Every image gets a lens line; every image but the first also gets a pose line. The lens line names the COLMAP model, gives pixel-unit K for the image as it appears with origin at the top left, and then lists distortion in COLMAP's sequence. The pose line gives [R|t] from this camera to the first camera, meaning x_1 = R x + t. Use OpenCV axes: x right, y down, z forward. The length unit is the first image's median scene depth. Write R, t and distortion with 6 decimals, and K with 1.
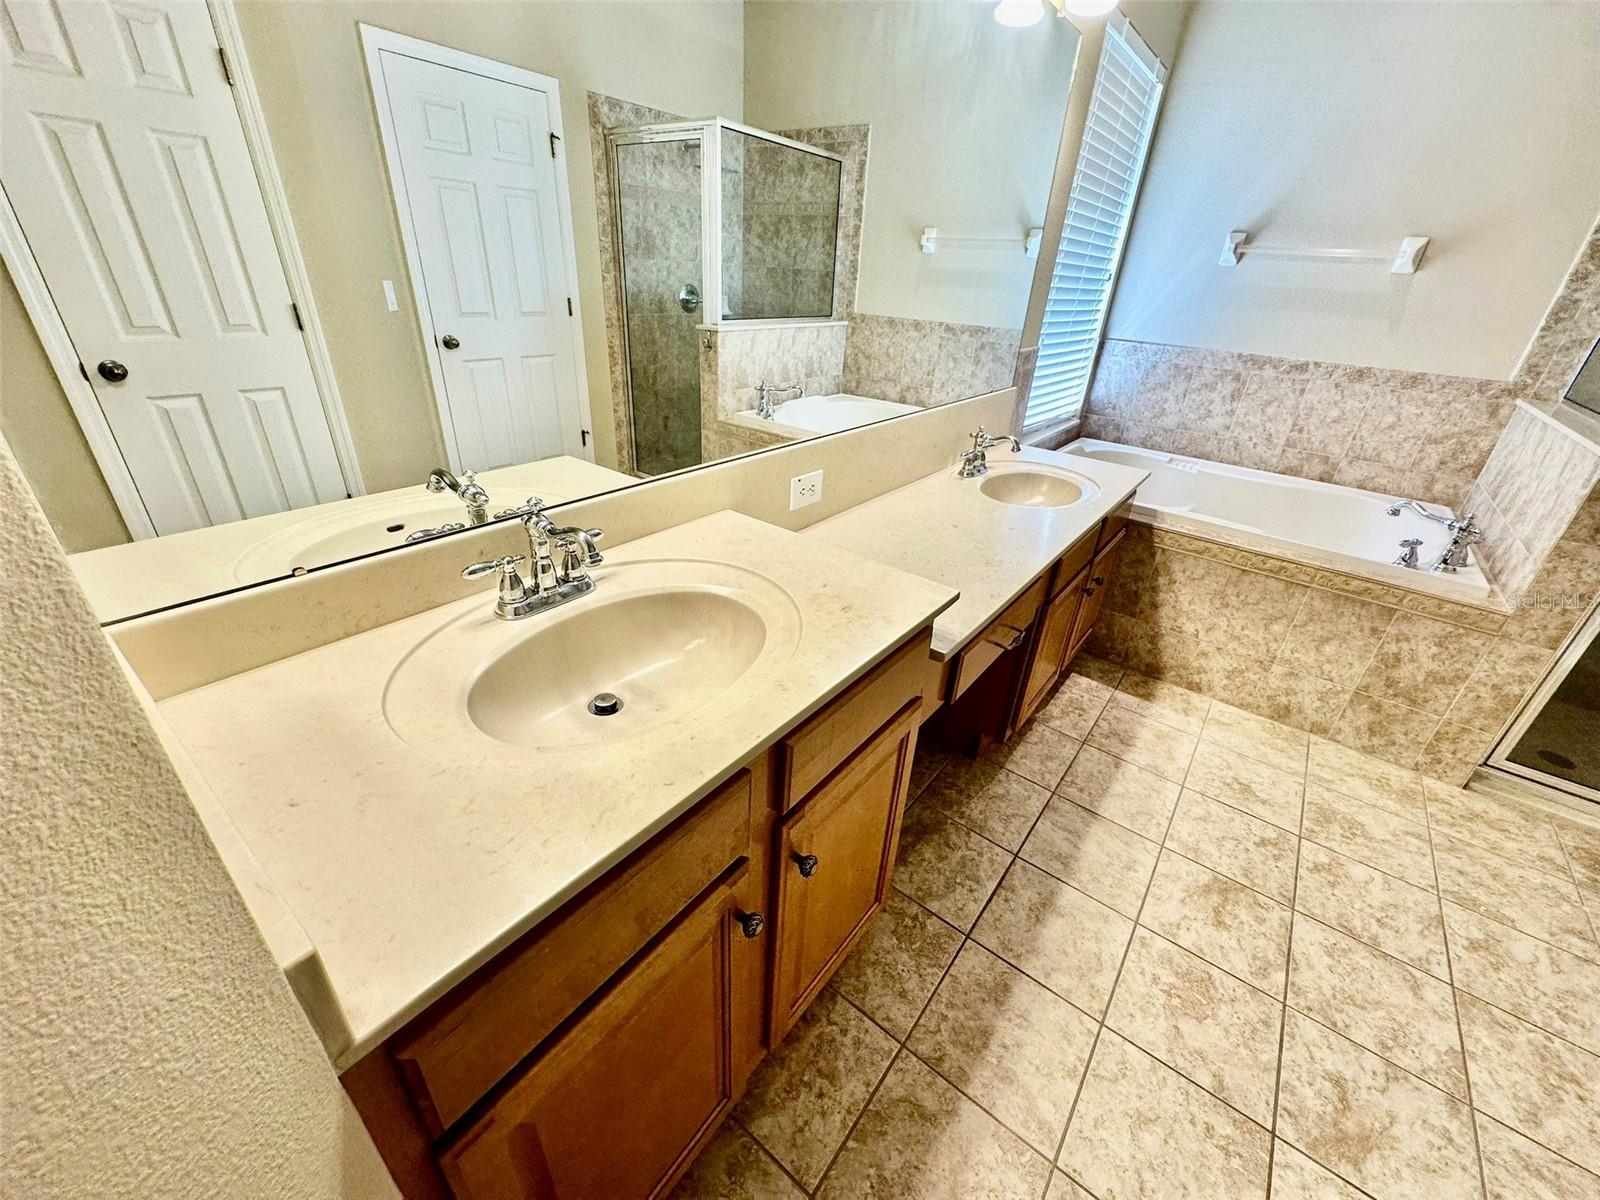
lens RADIAL K [[639.2, 0, 800.0], [0, 639.2, 600.0], [0, 0, 1]] dist [-0.003122, 0.001073]
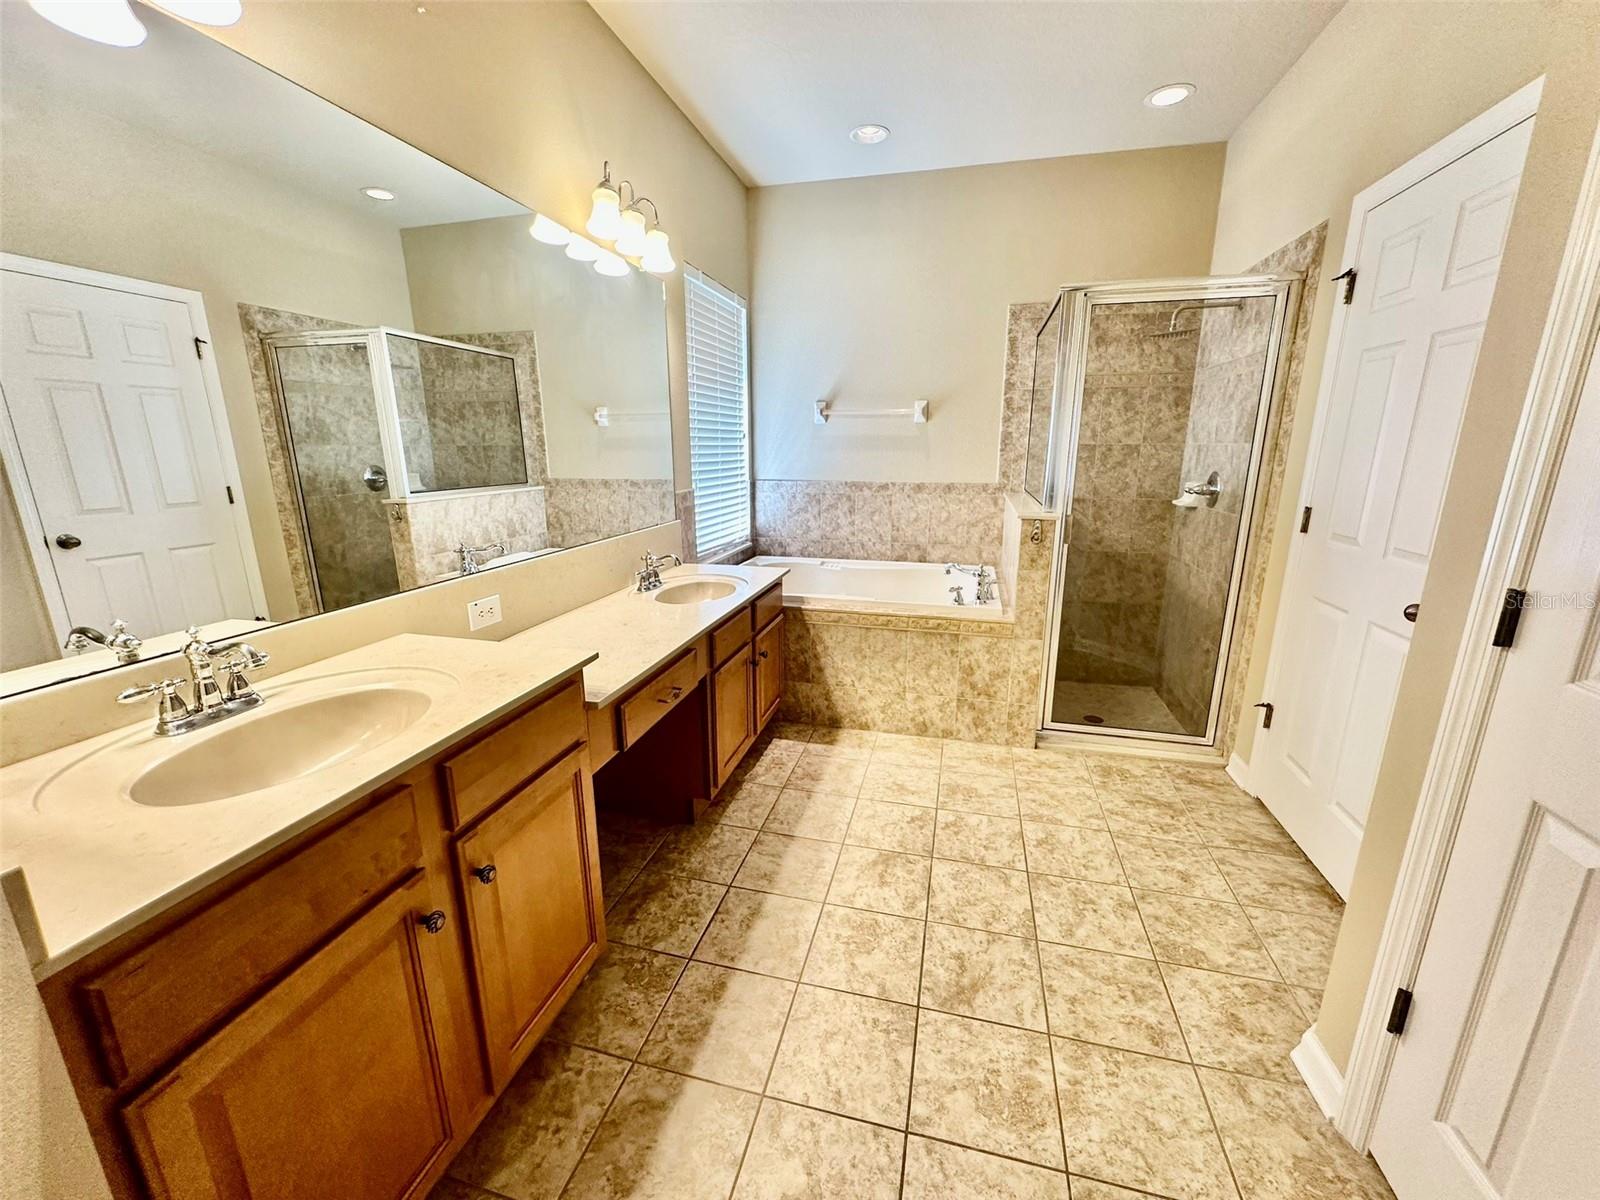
lens RADIAL K [[639.2, 0, 800.0], [0, 639.2, 600.0], [0, 0, 1]] dist [-0.003122, 0.001073]
pose [[0.916629, -0.150097, 0.370489, 0.077241], [0.231116, 0.955210, -0.184820, 0.111788], [-0.326154, 0.255037, 0.910263, -0.190590]]
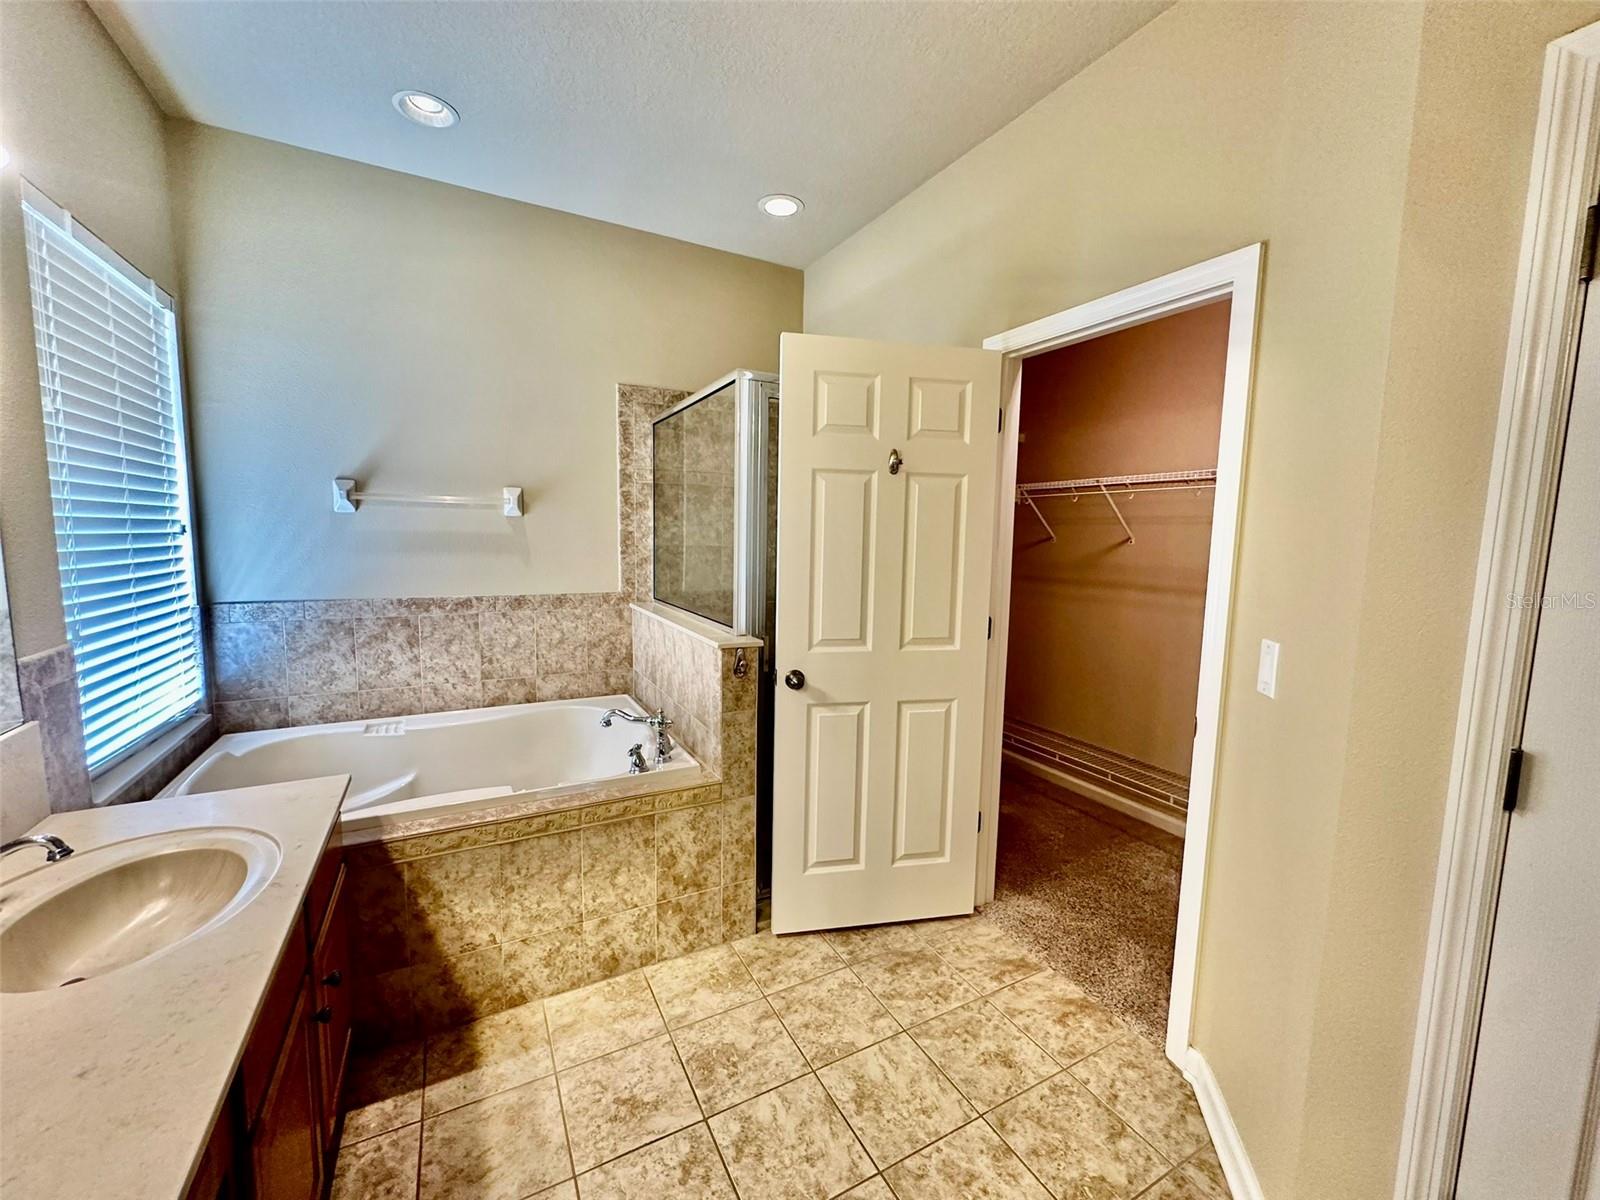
lens RADIAL K [[639.2, 0, 800.0], [0, 639.2, 600.0], [0, 0, 1]] dist [-0.003122, 0.001073]
pose [[0.404362, -0.147540, 0.902620, 0.137738], [0.428841, 0.902277, -0.044631, -0.134826], [-0.807829, 0.405128, 0.428117, 0.206945]]
